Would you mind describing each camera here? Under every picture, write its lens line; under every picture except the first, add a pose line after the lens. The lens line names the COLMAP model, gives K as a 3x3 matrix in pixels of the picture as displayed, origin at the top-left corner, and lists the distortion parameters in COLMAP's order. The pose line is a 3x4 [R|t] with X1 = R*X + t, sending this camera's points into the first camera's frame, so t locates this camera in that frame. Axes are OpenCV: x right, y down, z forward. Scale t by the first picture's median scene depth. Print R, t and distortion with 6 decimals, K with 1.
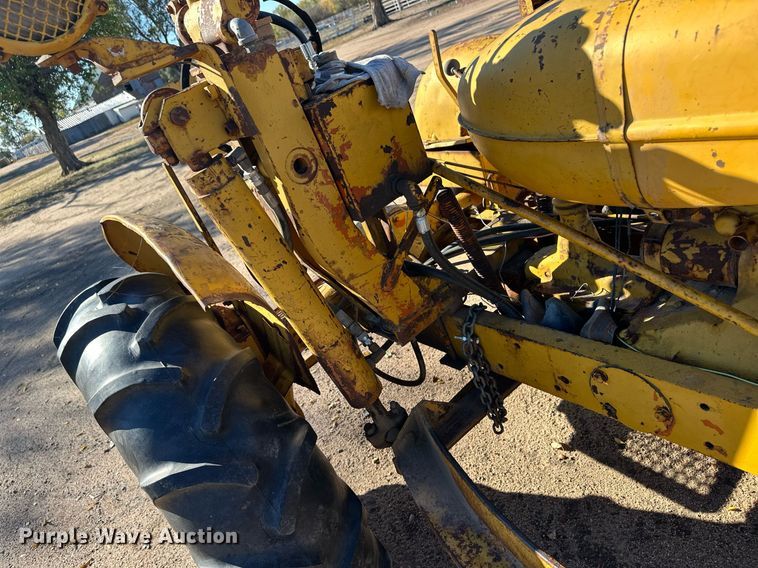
lens RADIAL K [[562.3, 0, 379.0], [0, 562.3, 284.0], [0, 0, 1]] dist [-0.001043, -0.007793]
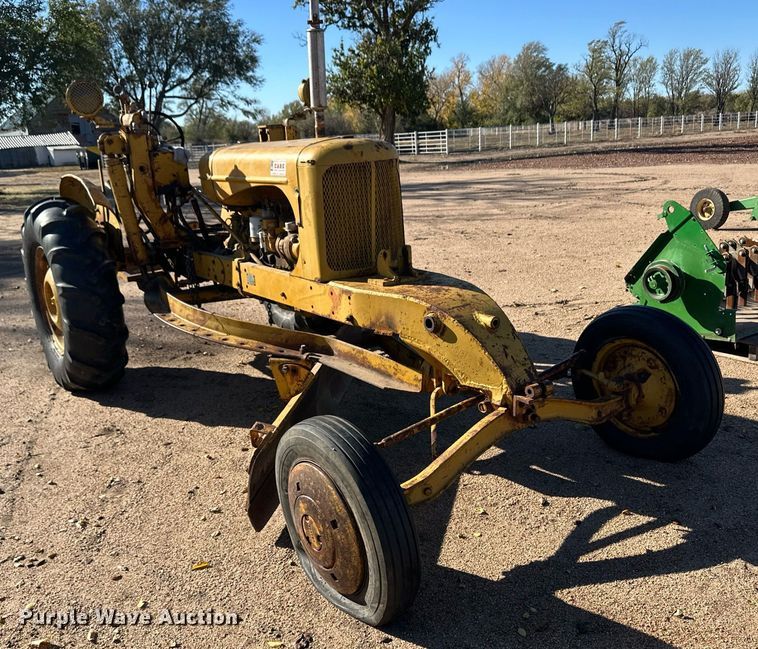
lens RADIAL K [[735.0, 0, 379.0], [0, 735.0, 324.5], [0, 0, 1]] dist [0.165815, -0.322163]
pose [[0.950719, 0.308113, 0.034622, 0.130708], [-0.294081, 0.931483, -0.214142, 0.116439], [-0.098230, 0.193407, 0.976189, -0.321012]]
